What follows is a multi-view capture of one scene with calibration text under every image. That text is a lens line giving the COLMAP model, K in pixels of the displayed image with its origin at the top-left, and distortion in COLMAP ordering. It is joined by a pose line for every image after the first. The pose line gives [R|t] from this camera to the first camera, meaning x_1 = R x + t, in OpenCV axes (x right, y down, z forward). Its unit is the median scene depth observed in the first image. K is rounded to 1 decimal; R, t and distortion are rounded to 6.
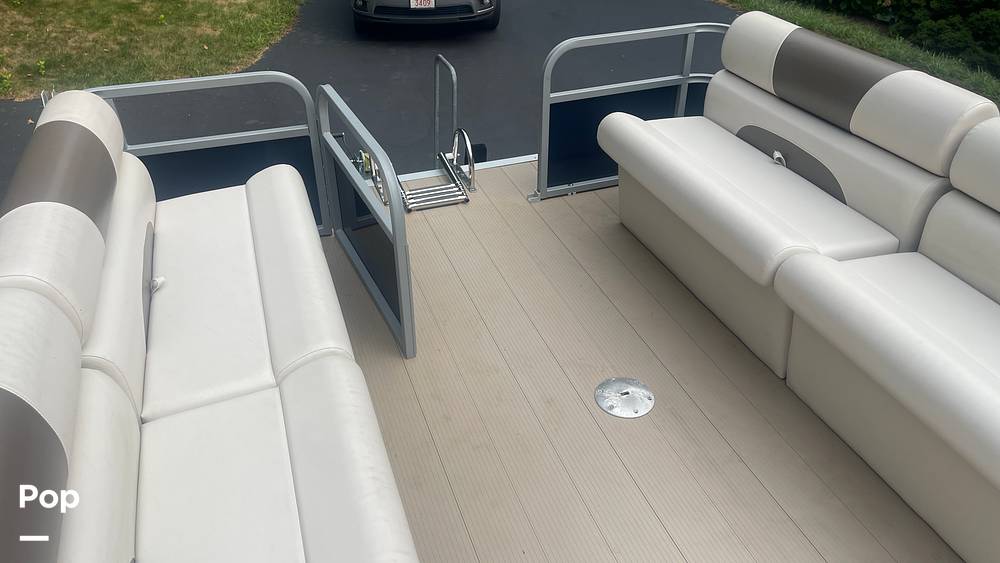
lens RADIAL K [[755.4, 0, 507.5], [0, 755.4, 298.1], [0, 0, 1]] dist [0.058625, -0.057989]
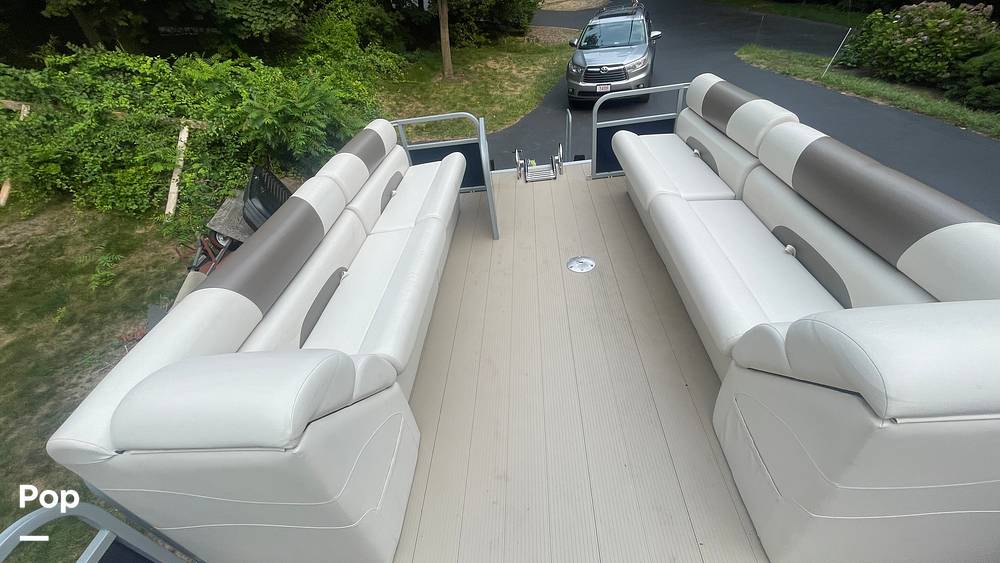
lens RADIAL K [[404.1, 0, 497.9], [0, 404.1, 288.5], [0, 0, 1]] dist [0.002455, -0.000555]
pose [[0.916541, 0.137010, -0.375741, 0.274652], [-0.108680, 0.989460, 0.095695, 0.084299], [0.384891, -0.046873, 0.921771, -0.093144]]
